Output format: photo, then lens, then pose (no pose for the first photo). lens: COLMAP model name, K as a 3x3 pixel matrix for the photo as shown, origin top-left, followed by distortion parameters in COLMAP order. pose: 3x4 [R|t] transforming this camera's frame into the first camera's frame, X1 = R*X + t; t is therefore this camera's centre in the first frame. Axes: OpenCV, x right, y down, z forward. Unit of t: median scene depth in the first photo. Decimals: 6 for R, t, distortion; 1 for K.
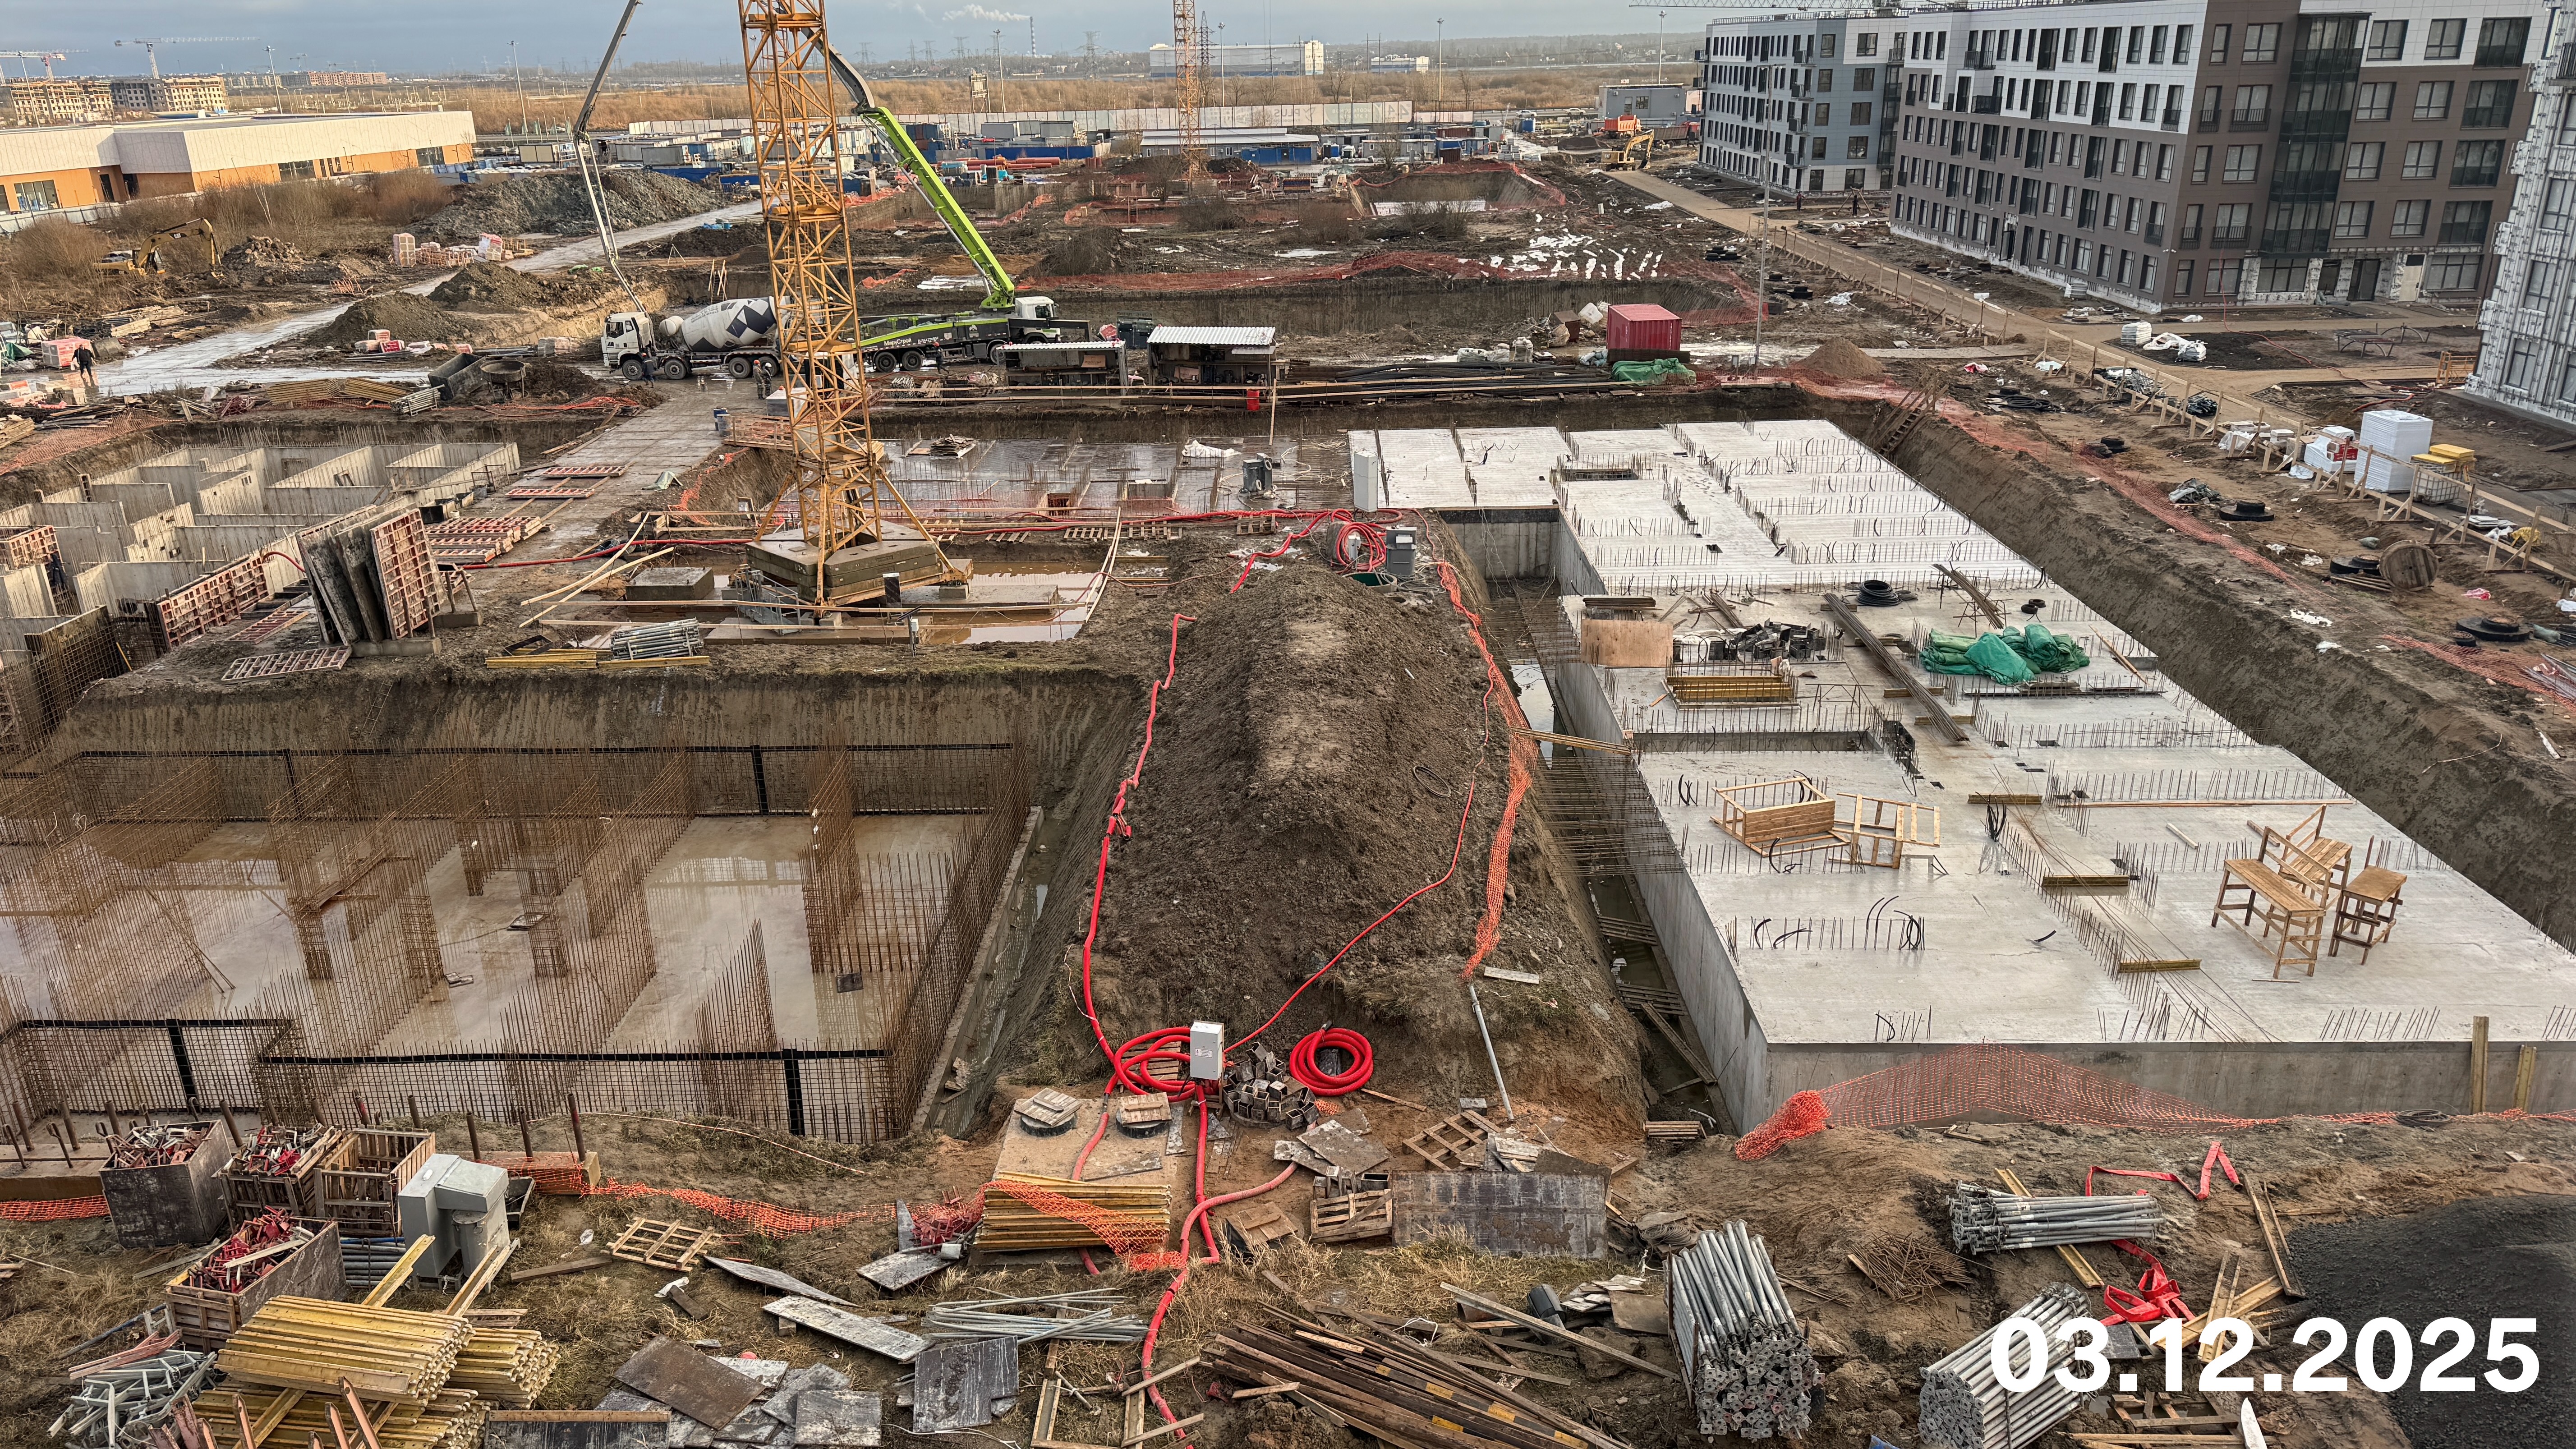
lens RADIAL K [[1796.7, 0, 1267.4], [0, 1796.7, 726.2], [0, 0, 1]] dist [0.078809, -0.095331]
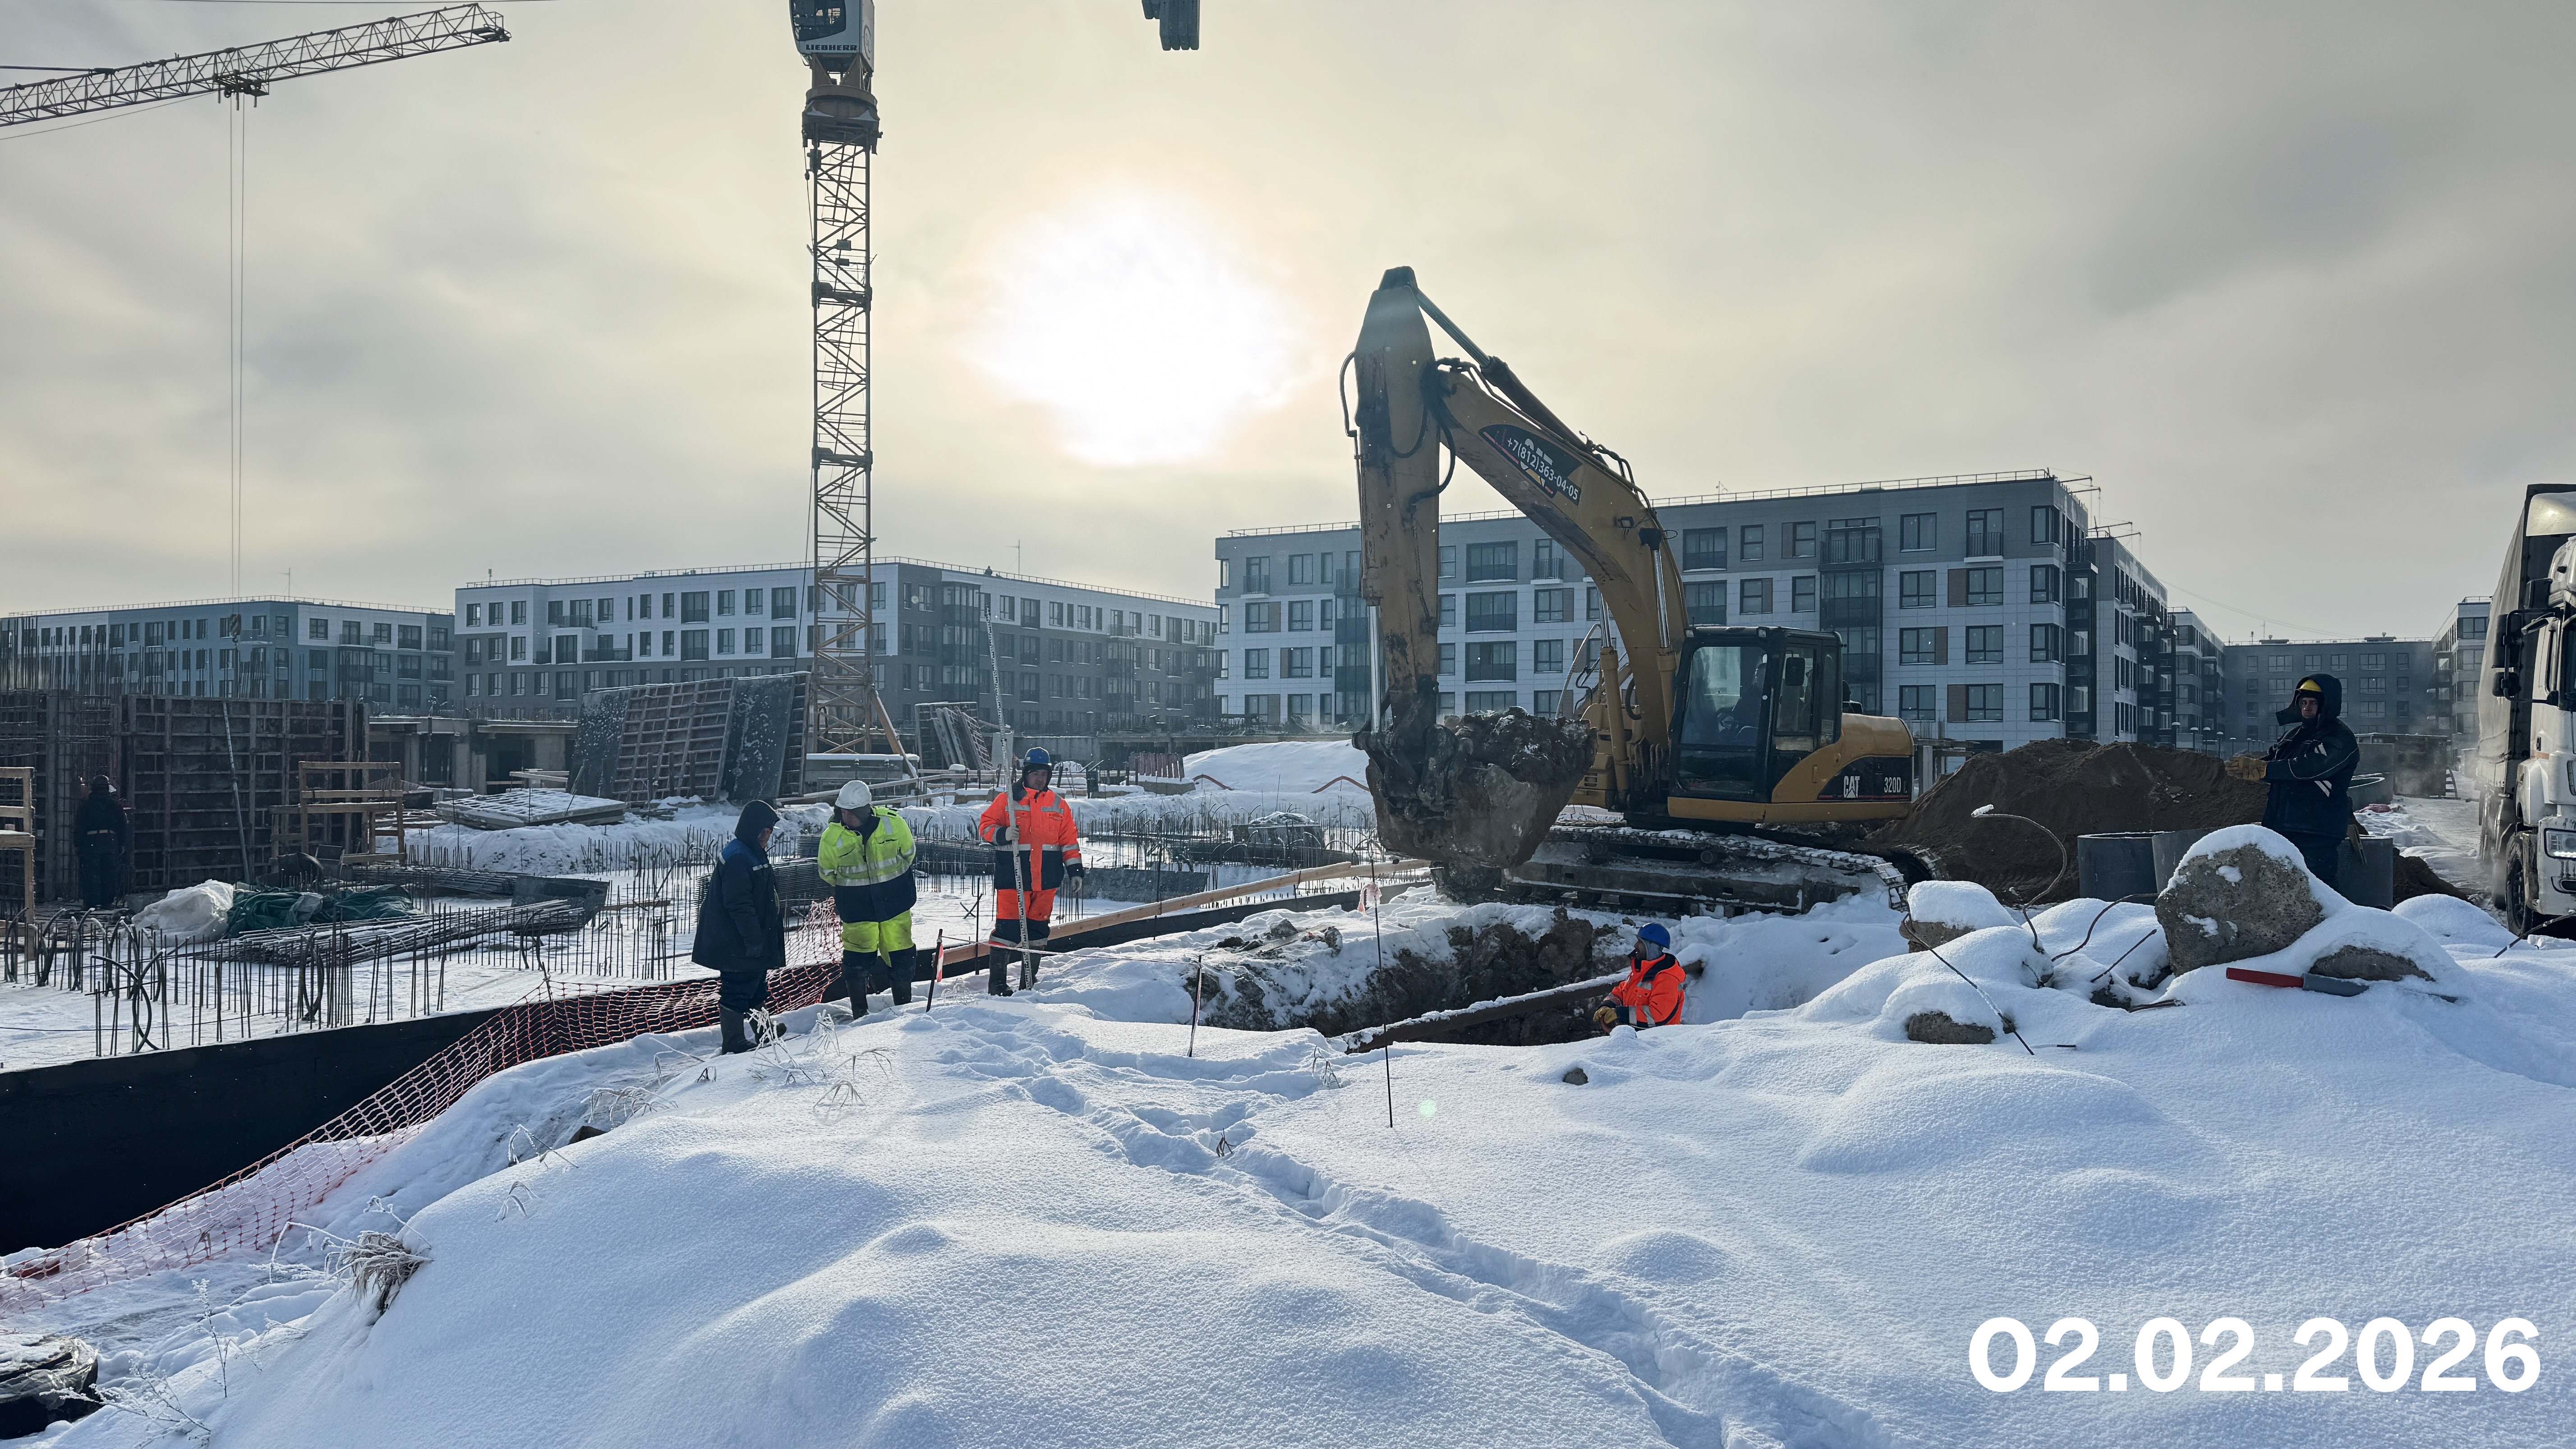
lens RADIAL K [[1796.7, 0, 1301.0], [0, 1796.7, 663.9], [0, 0, 1]] dist [0.078809, -0.095331]
pose [[0.479627, 0.068325, 0.874808, -0.535666], [0.291330, 0.928012, -0.232207, 0.084253], [-0.827698, 0.366230, 0.425195, 0.178747]]
